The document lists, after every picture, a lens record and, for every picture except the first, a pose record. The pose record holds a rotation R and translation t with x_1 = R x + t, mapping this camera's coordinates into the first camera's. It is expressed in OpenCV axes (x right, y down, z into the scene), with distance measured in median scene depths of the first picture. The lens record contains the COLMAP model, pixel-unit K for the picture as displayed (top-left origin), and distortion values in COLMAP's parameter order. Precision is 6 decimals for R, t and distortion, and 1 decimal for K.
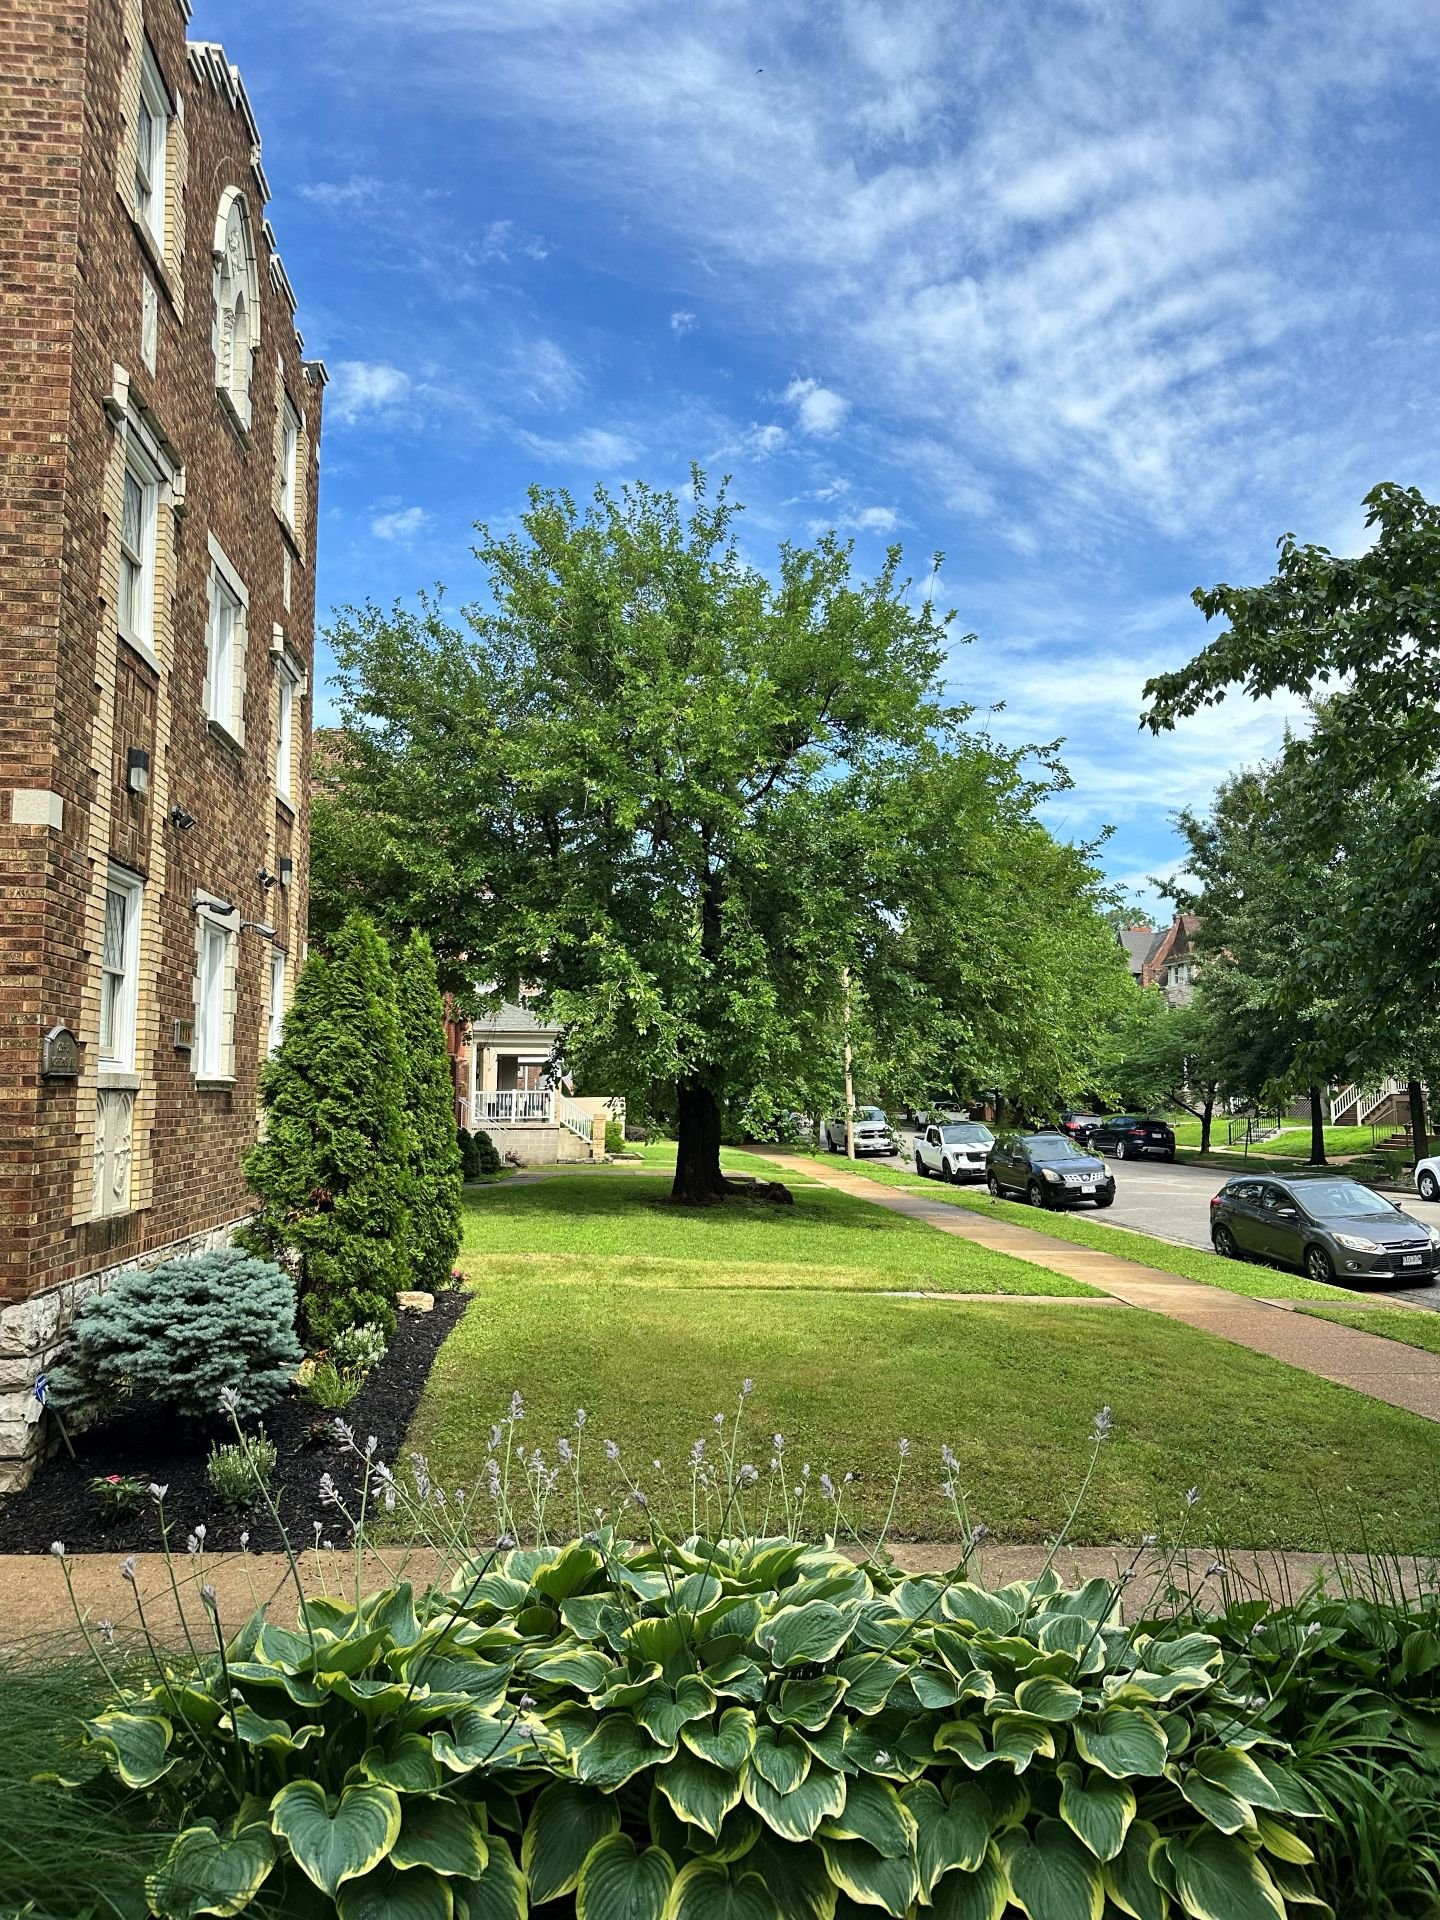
lens RADIAL K [[1206.4, 0, 720.0], [0, 1206.4, 960.0], [0, 0, 1]] dist [0.081200, -0.133376]
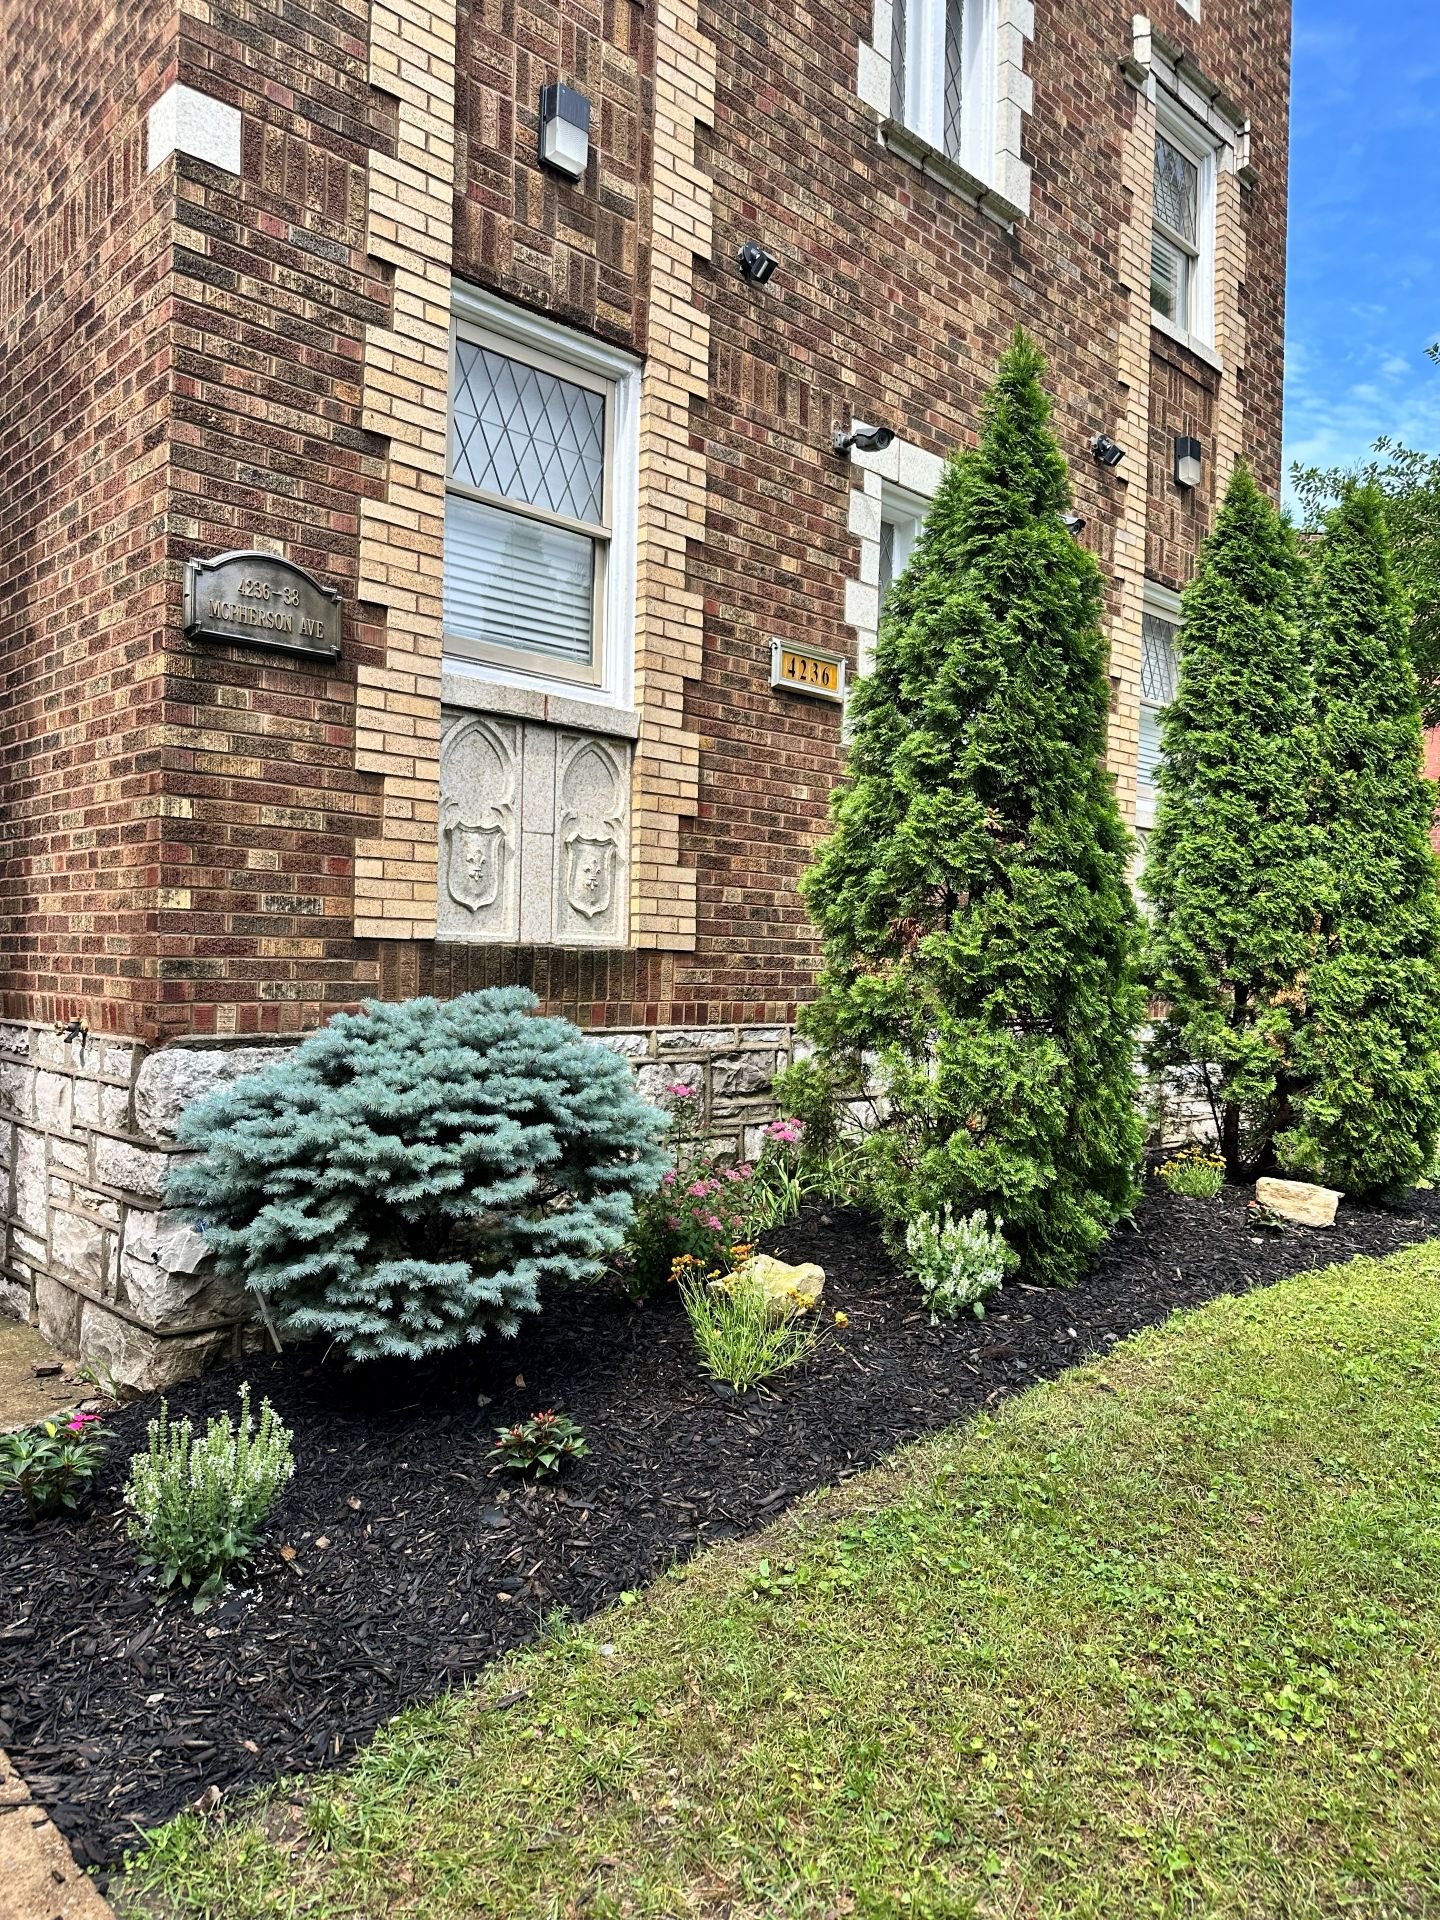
lens RADIAL K [[1206.4, 0, 720.0], [0, 1206.4, 960.0], [0, 0, 1]] dist [0.081200, -0.133376]
pose [[0.595349, 0.028517, -0.802961, 0.001200], [0.067700, 0.994035, 0.085499, 0.120727], [0.800610, -0.105263, 0.589867, 0.510339]]
